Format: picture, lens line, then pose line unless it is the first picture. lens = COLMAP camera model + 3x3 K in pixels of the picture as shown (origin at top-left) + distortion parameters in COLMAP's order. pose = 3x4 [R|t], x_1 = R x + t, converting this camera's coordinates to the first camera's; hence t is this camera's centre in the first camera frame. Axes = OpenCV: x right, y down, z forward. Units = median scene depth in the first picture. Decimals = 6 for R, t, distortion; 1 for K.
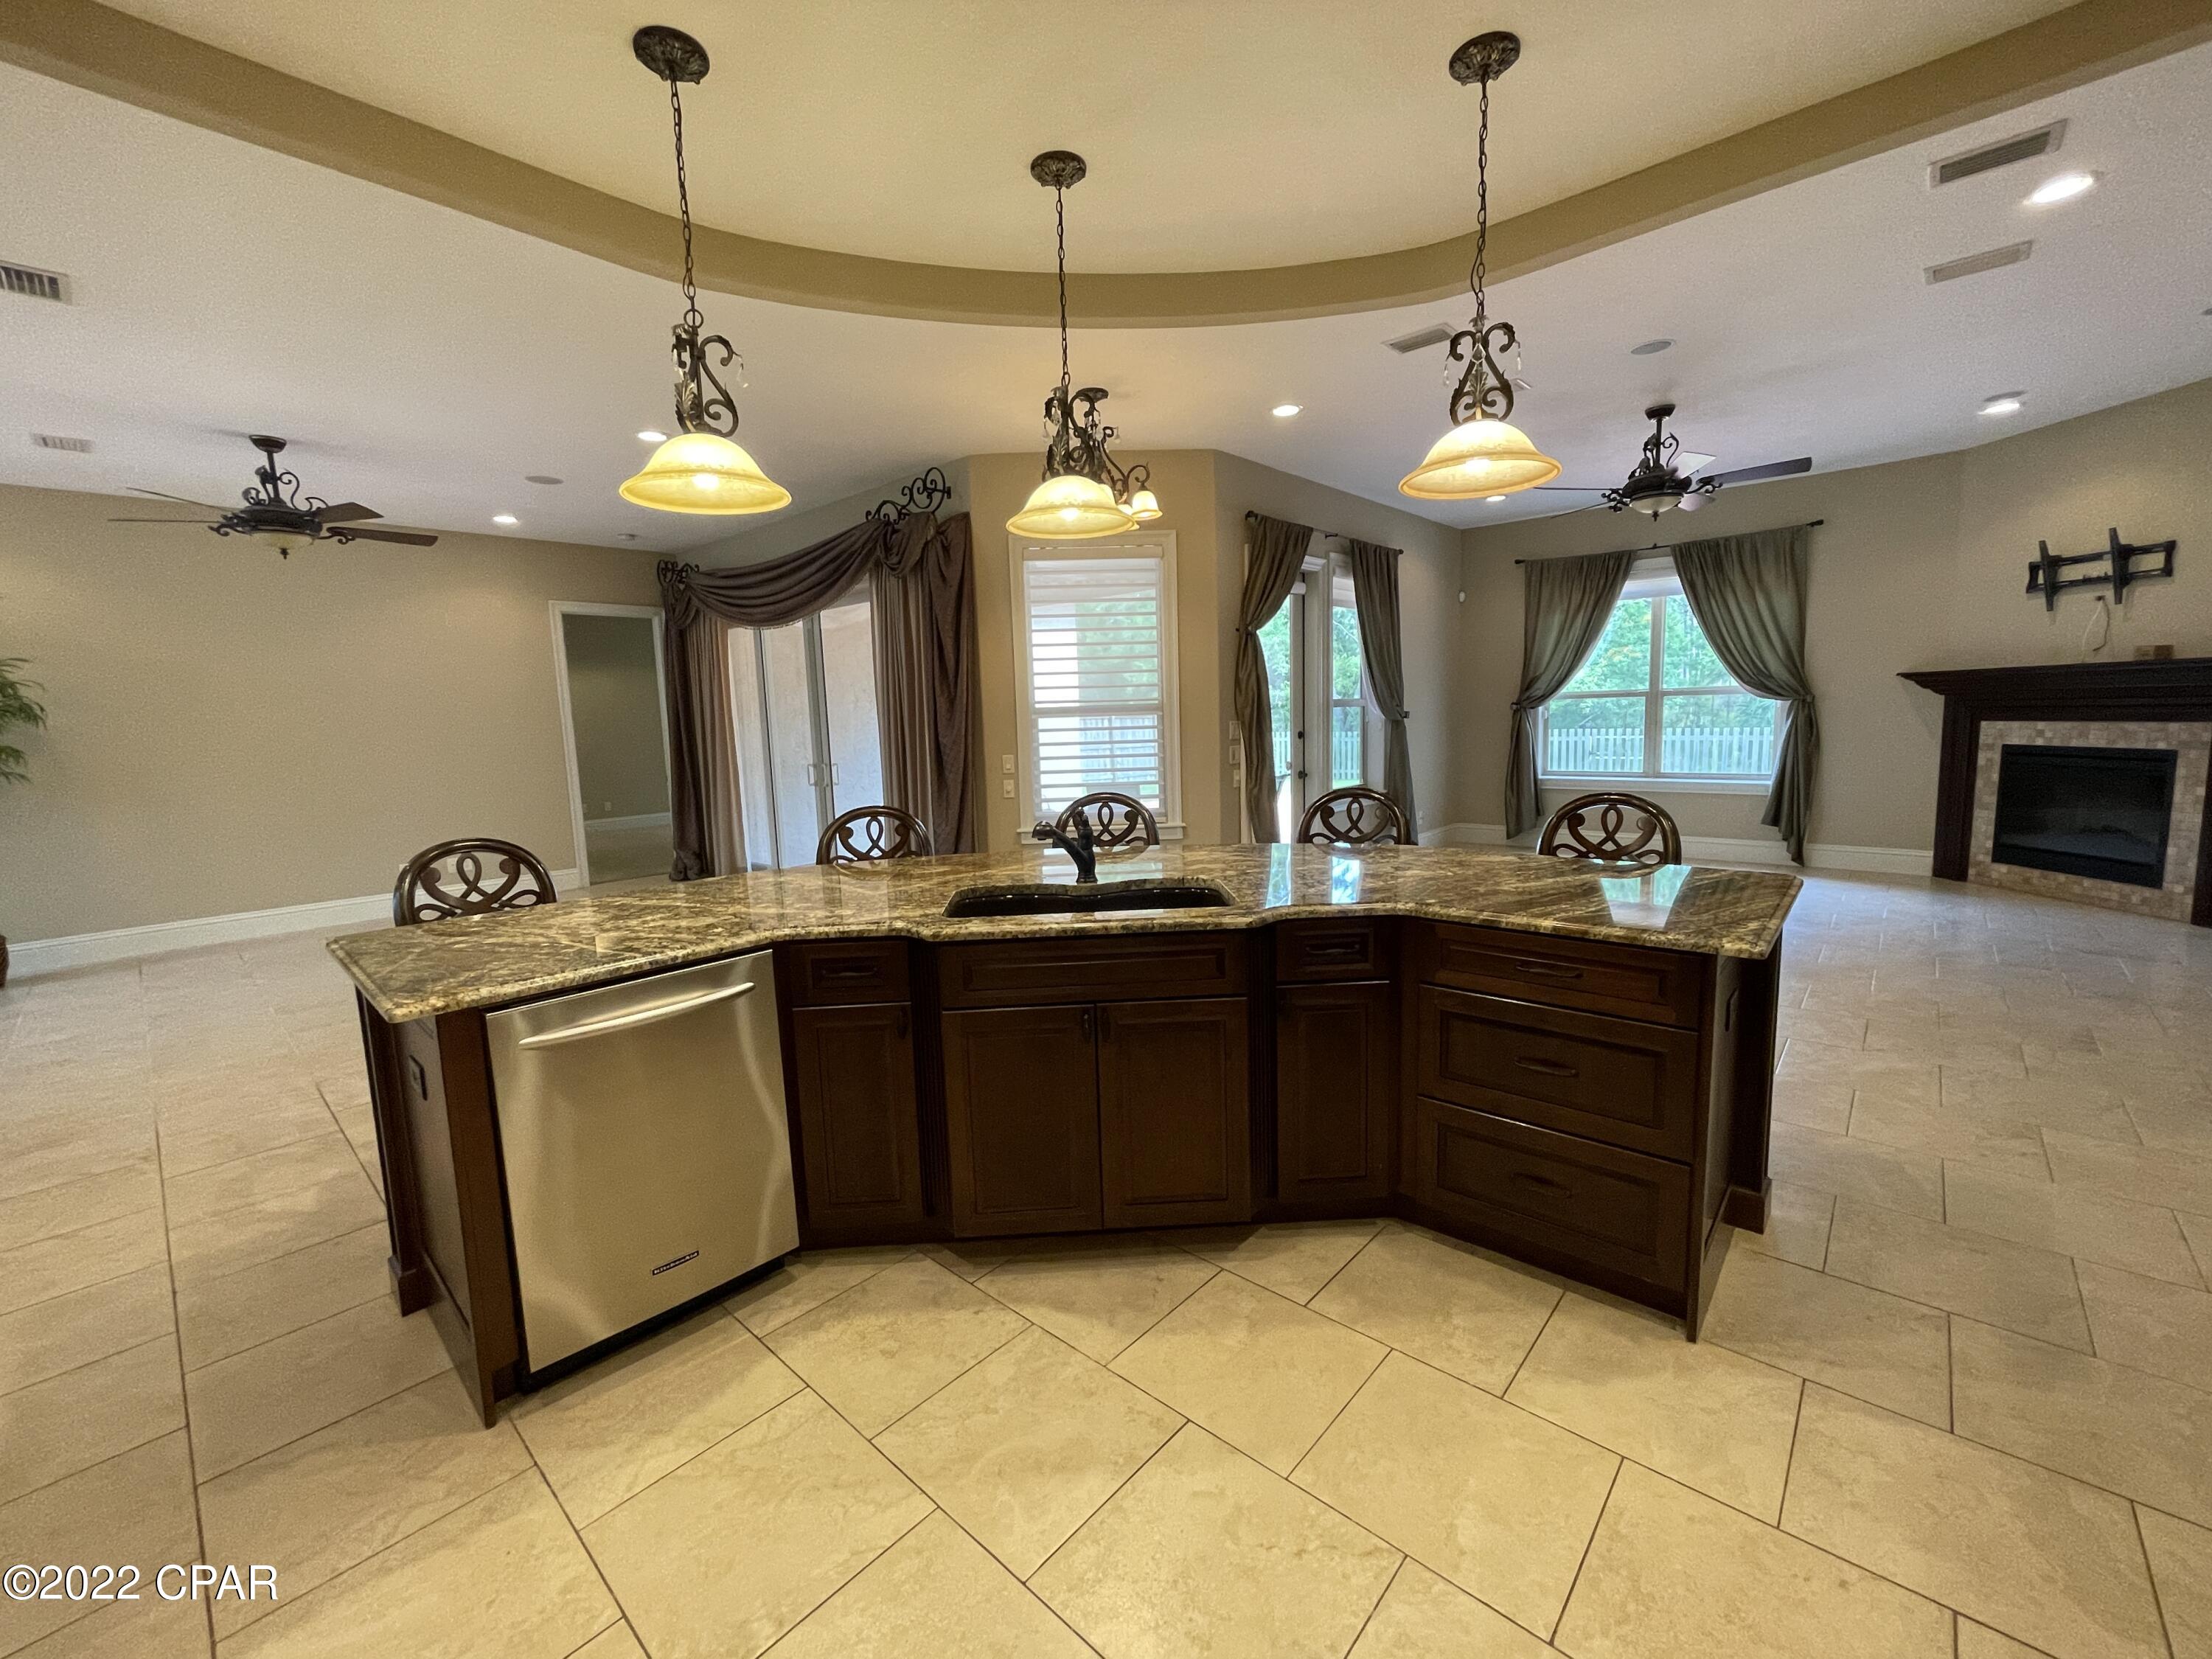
lens RADIAL K [[899.9, 0, 1094.7], [0, 899.9, 825.0], [0, 0, 1]] dist [0.019549, -0.008023]
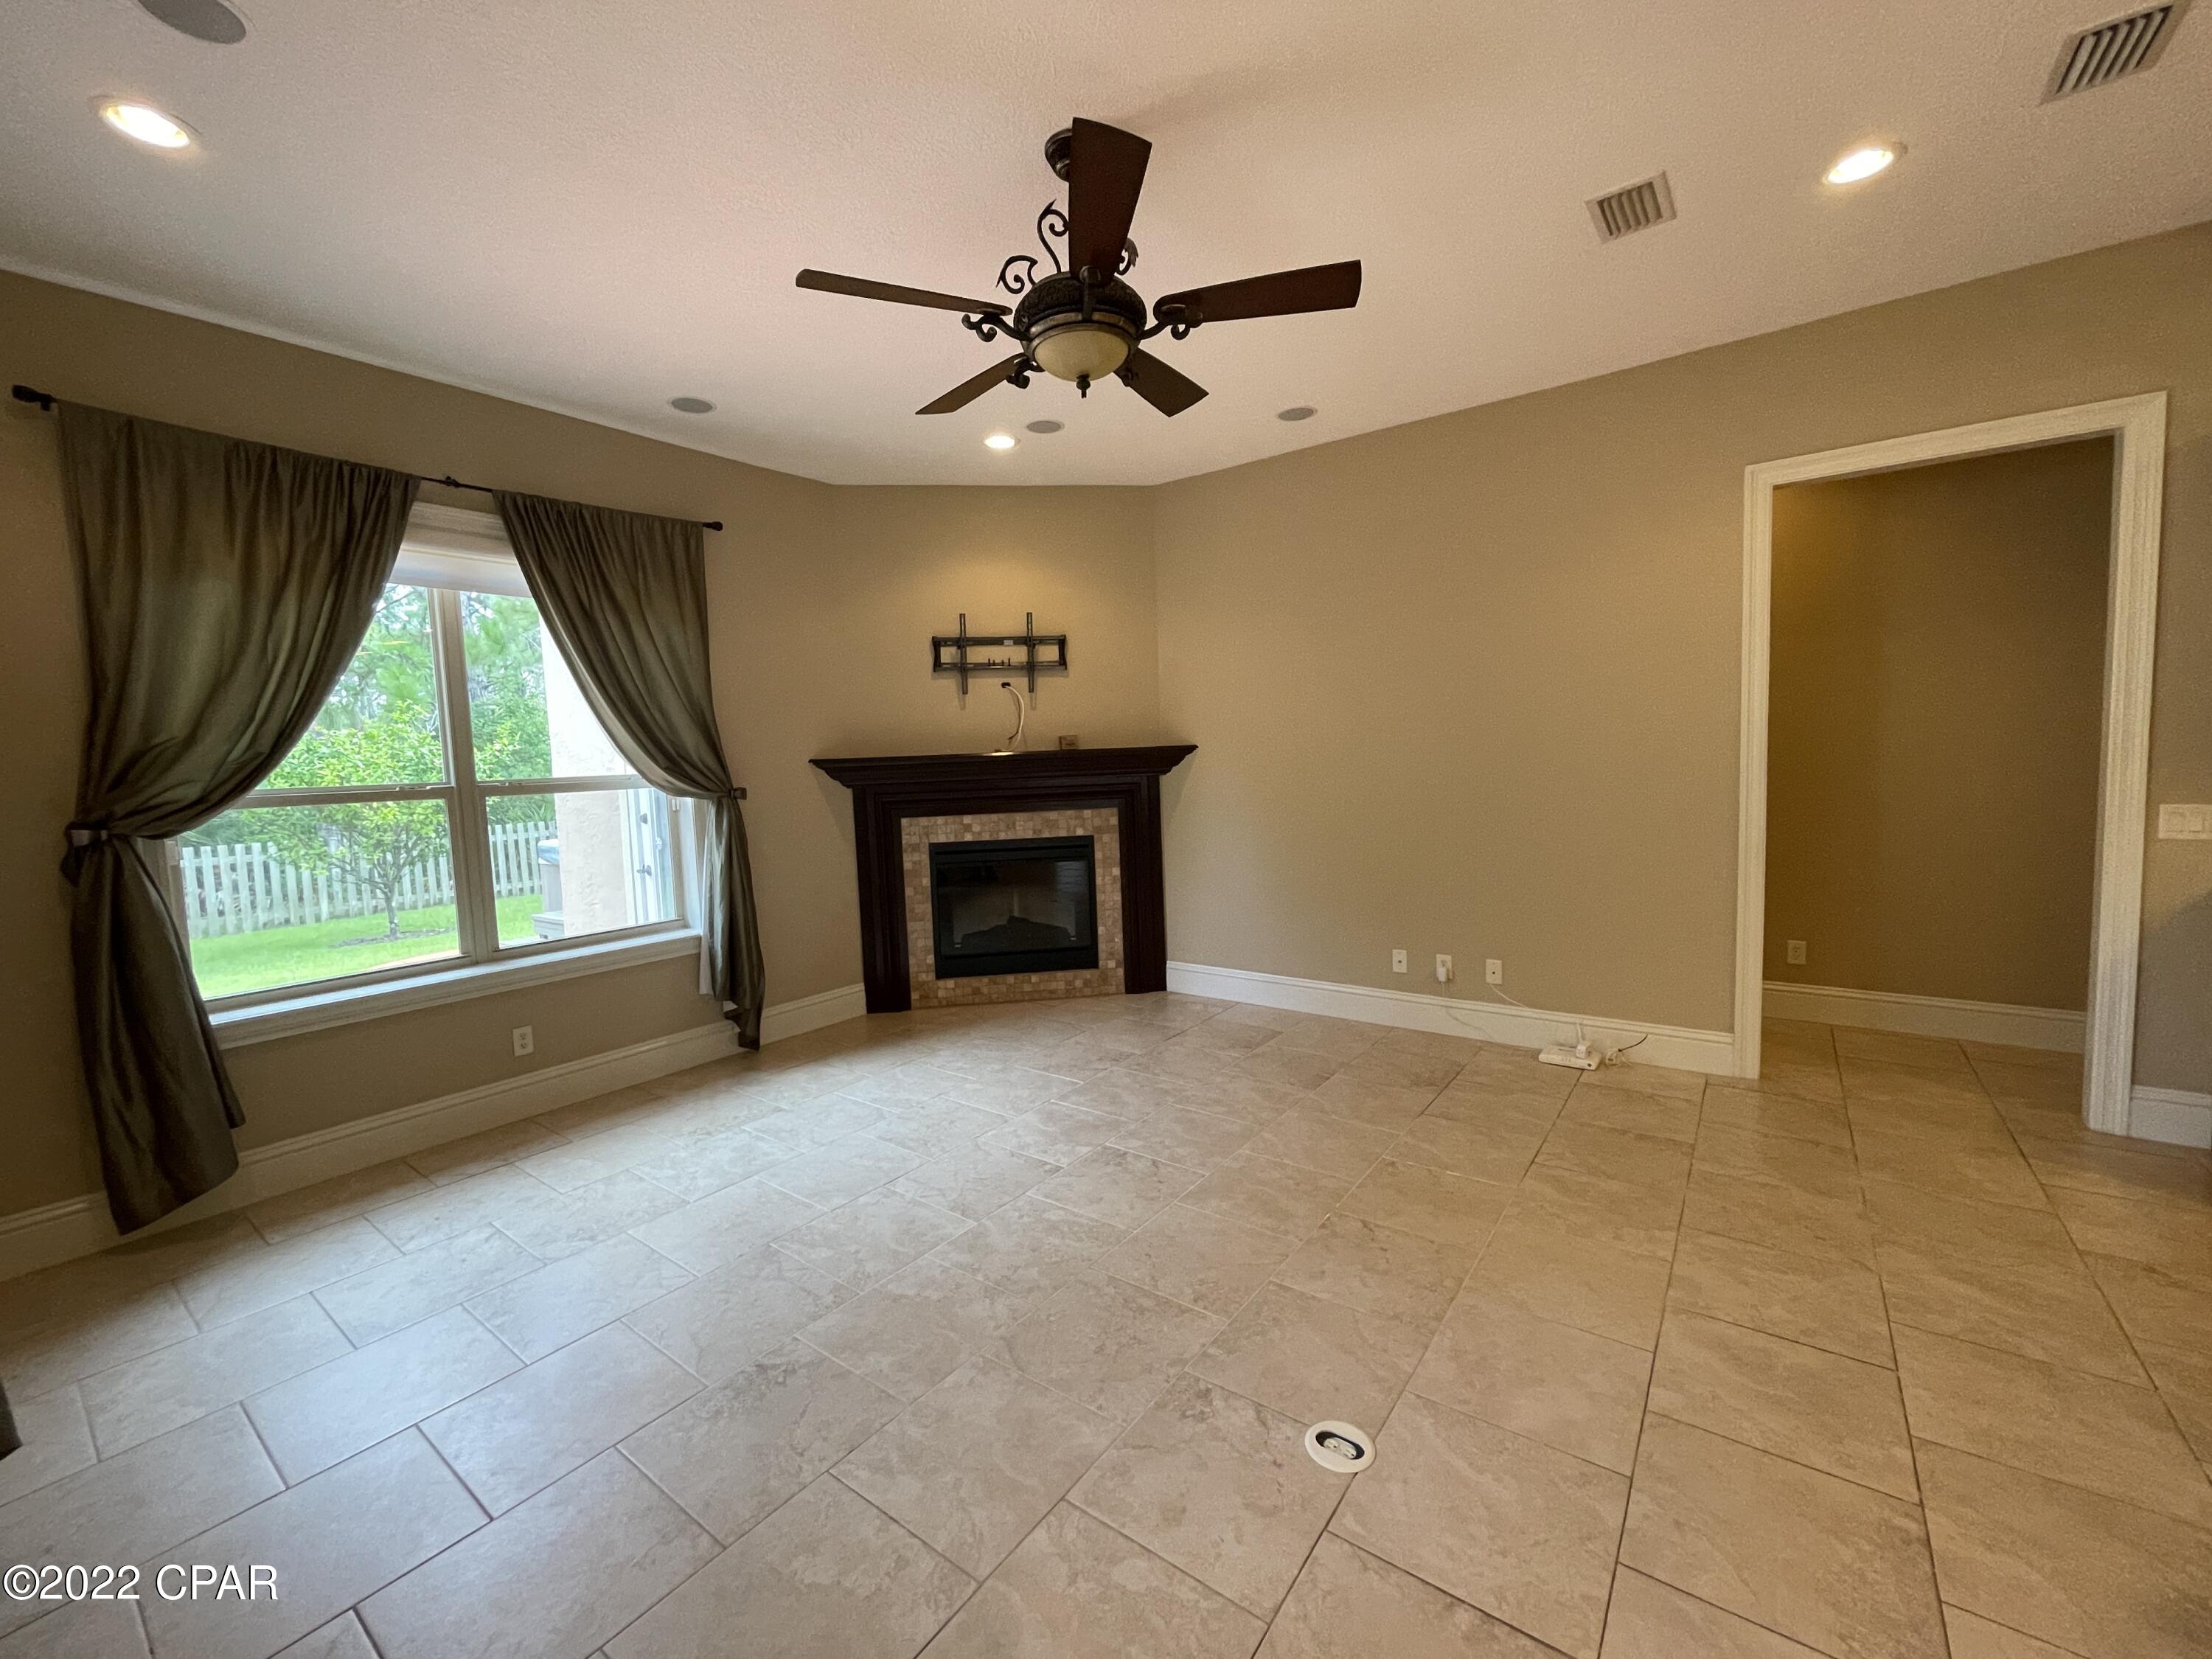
lens RADIAL K [[899.9, 0, 1094.7], [0, 899.9, 825.0], [0, 0, 1]] dist [0.019549, -0.008023]
pose [[-0.100910, -0.039846, 0.994097, 0.141603], [0.162412, 0.985134, 0.055973, -0.135526], [-0.981549, 0.167102, -0.092938, 0.975269]]
